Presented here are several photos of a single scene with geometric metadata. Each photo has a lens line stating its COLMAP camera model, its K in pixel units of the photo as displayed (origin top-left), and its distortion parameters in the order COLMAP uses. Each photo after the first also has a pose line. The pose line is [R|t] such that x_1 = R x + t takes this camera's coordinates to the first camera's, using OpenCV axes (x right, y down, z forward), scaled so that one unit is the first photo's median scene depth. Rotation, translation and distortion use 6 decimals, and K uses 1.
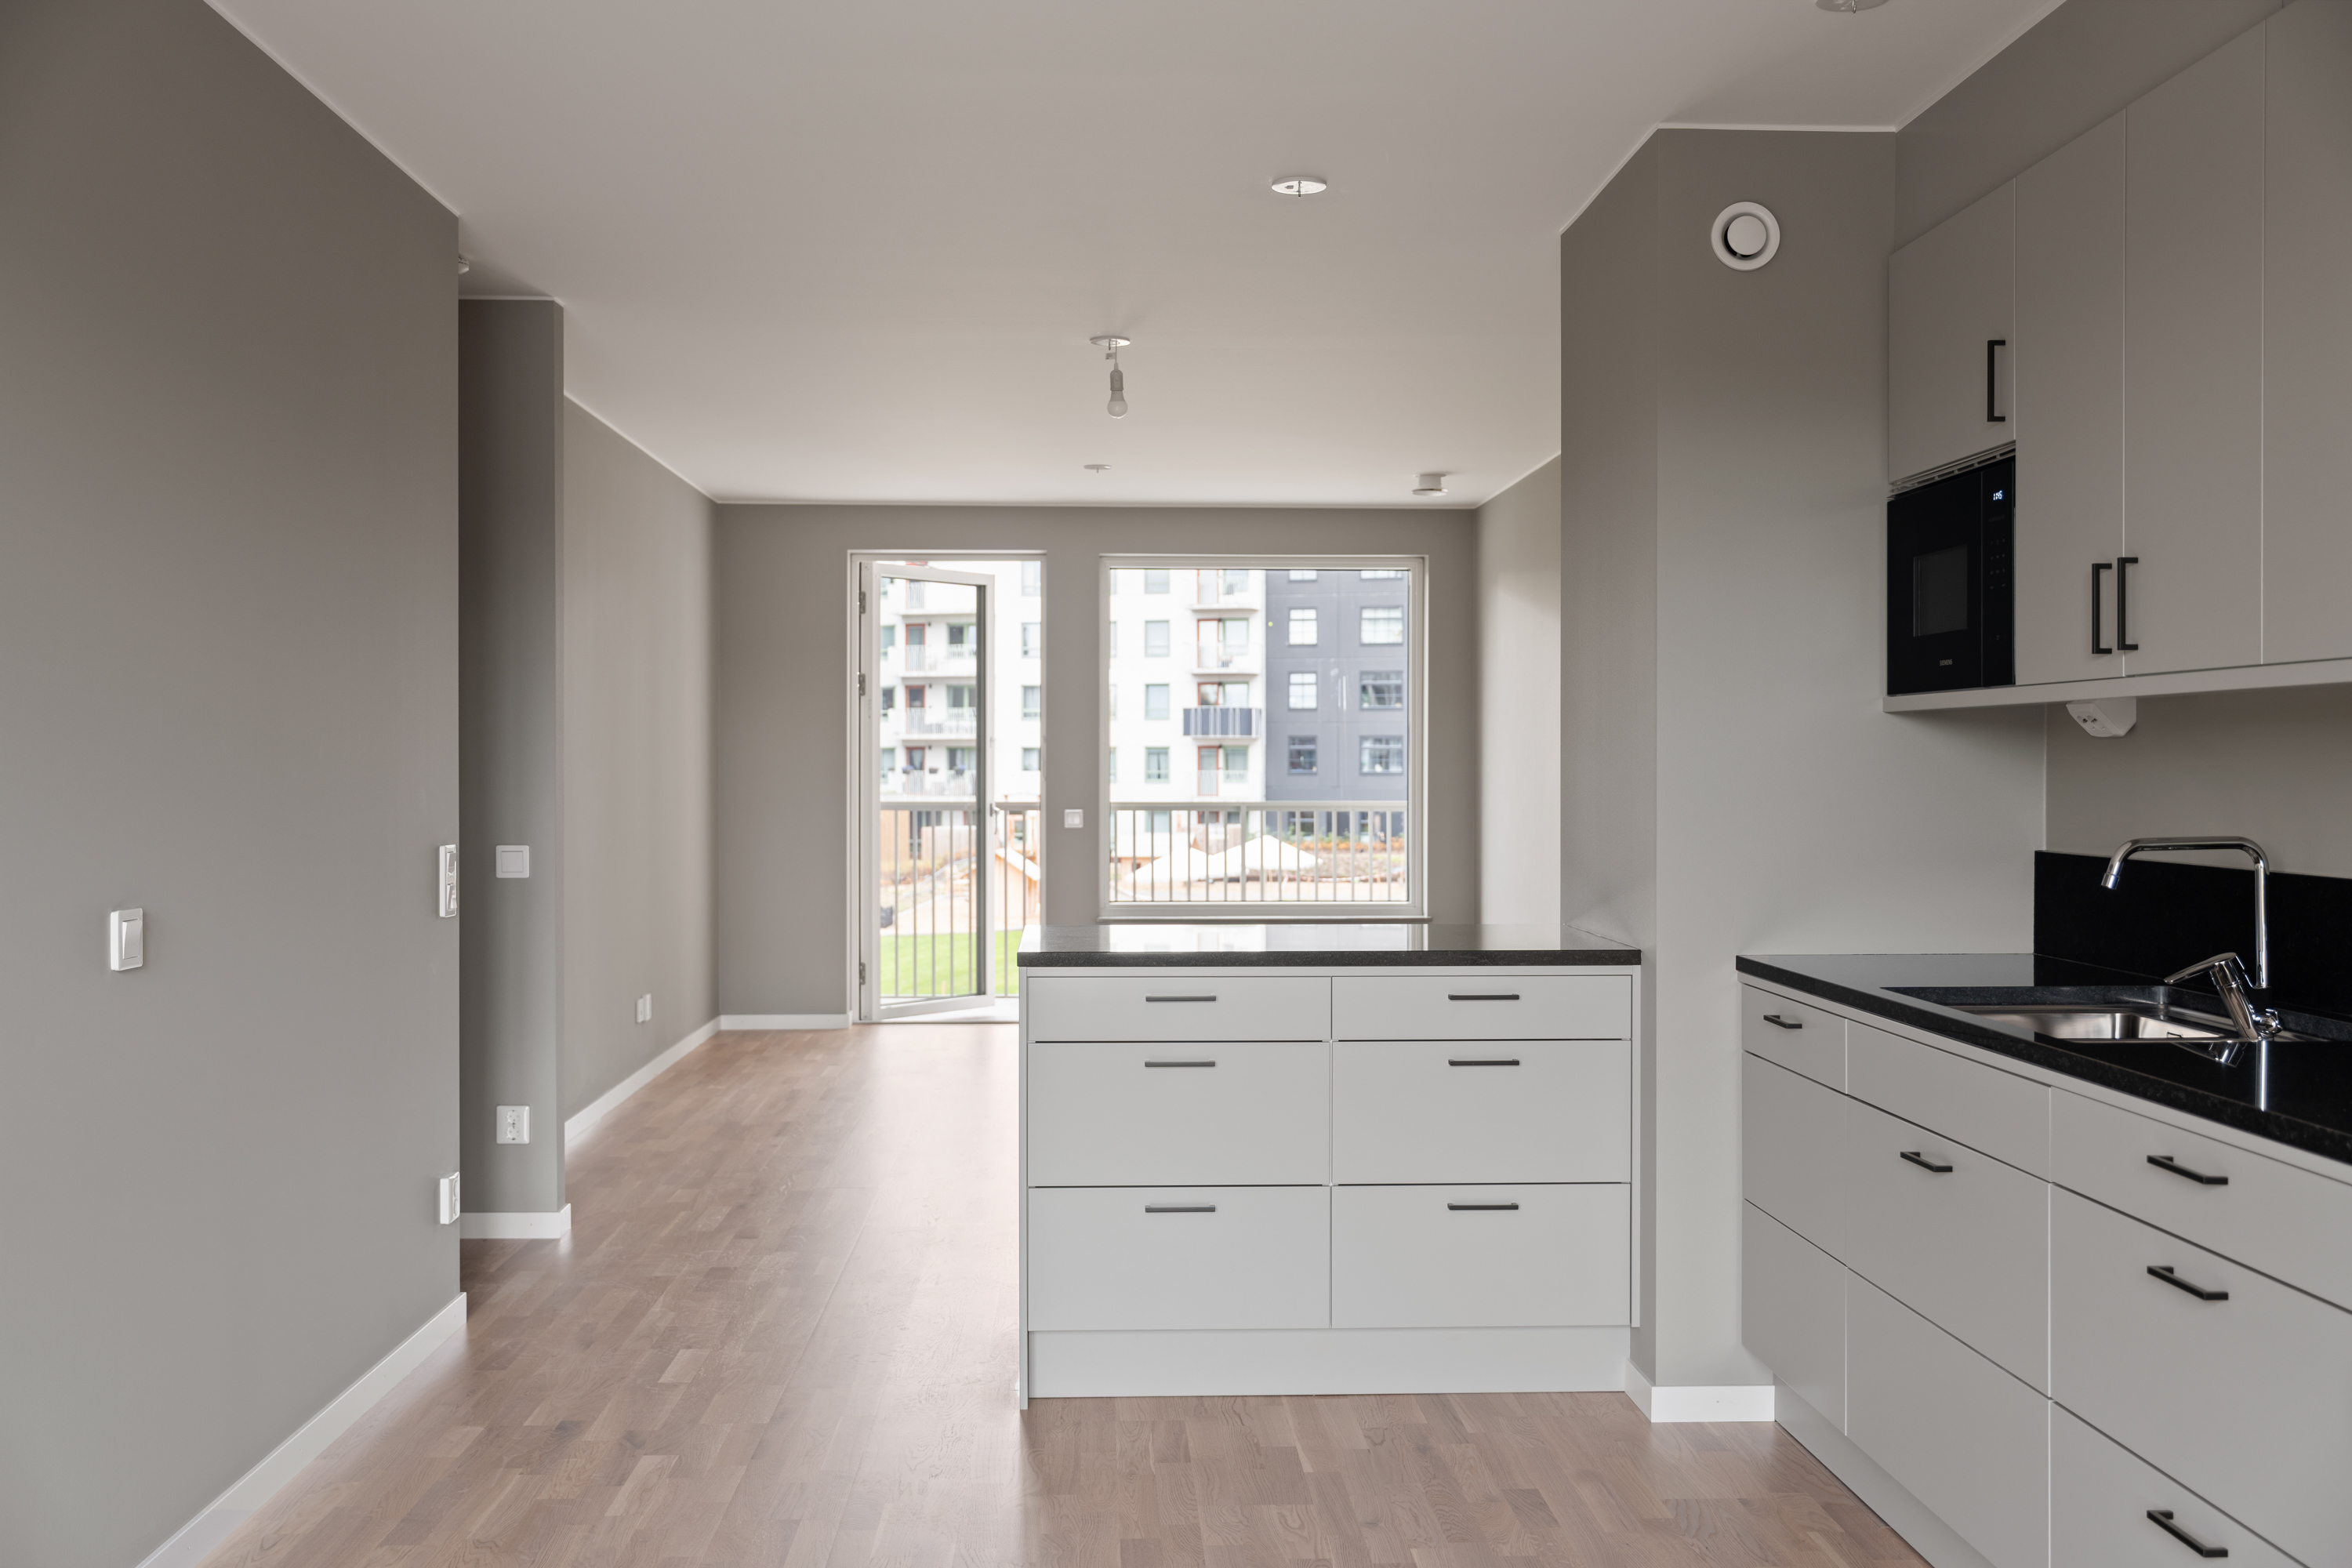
lens RADIAL K [[2353.6, 0, 1172.8], [0, 2353.6, 769.9], [0, 0, 1]] dist [0.002996, 0.000000]
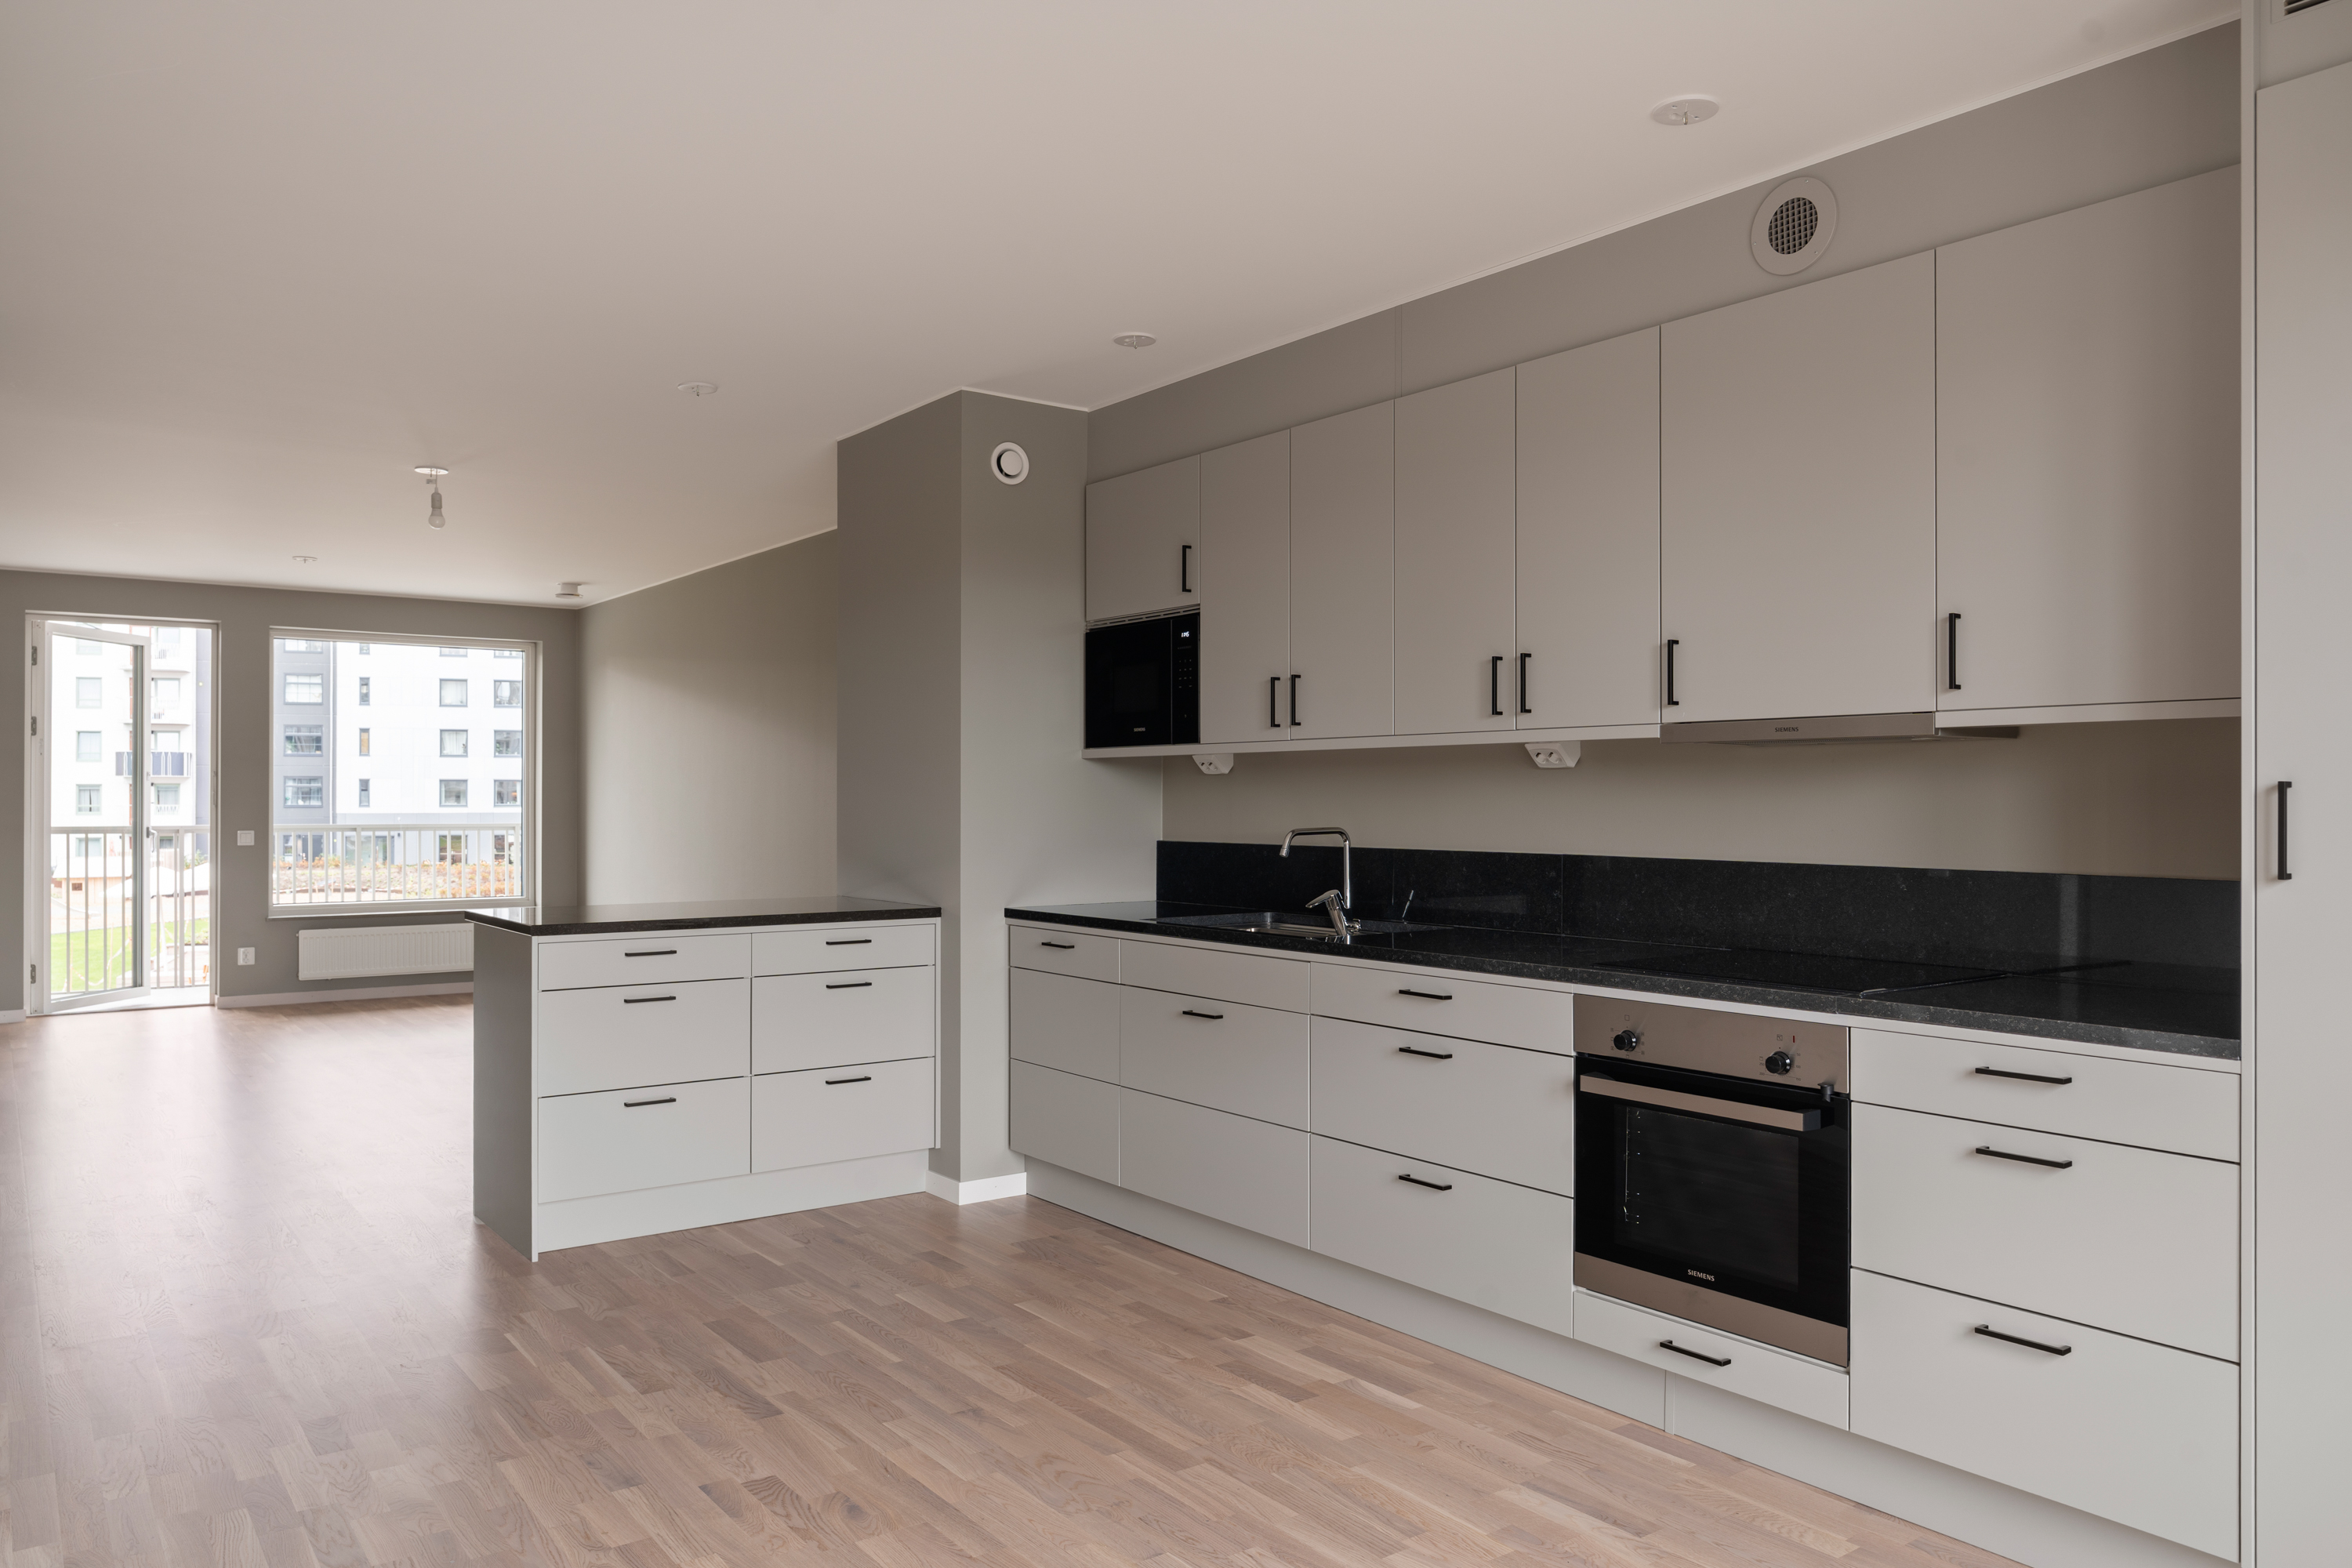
lens RADIAL K [[1661.8, 0, 1175.4], [0, 1661.8, 787.1], [0, 0, 1]] dist [0.010935, -0.005217]
pose [[0.821776, 0.004758, 0.569791, -0.138997], [0.001251, 0.999948, -0.010155, 0.003395], [-0.569809, 0.009058, 0.821727, -0.001235]]
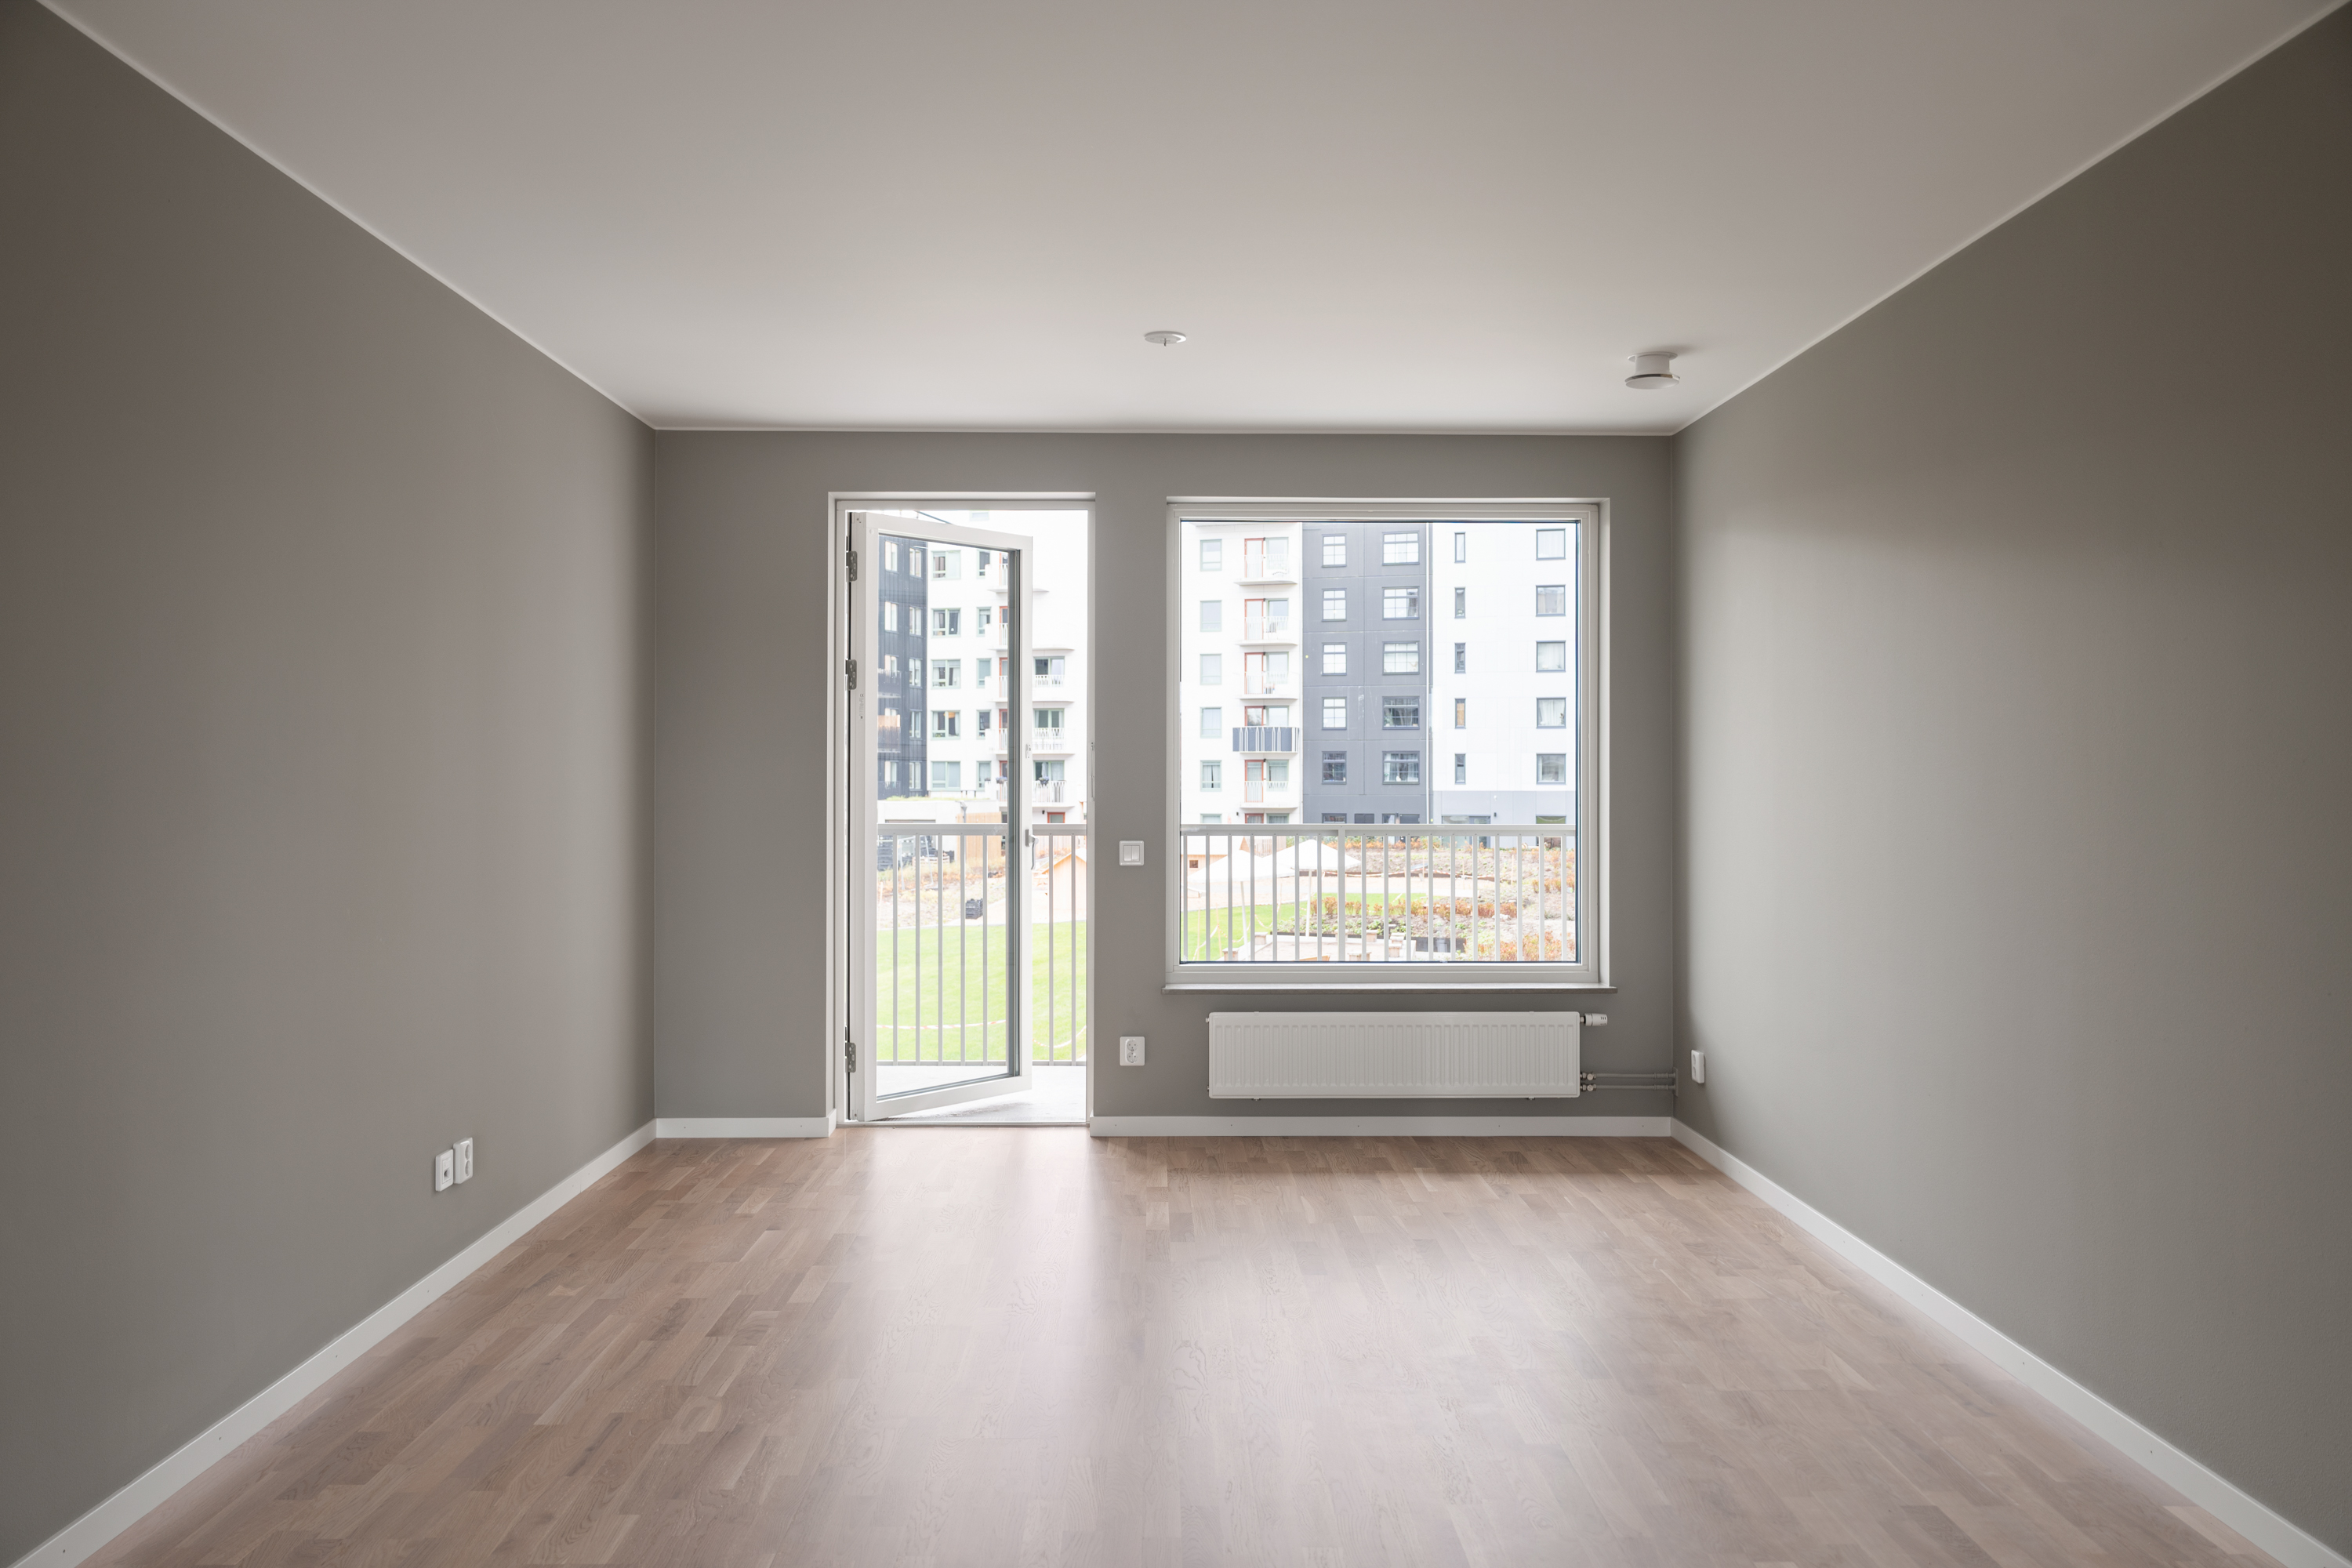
lens RADIAL K [[1756.7, 0, 1176.1], [0, 1756.7, 772.1], [0, 0, 1]] dist [-0.014357, -0.000538]
pose [[0.999736, 0.000476, -0.022954, -0.015297], [-0.000559, 0.999993, -0.003610, -0.002857], [0.022952, 0.003622, 0.999730, 0.443365]]
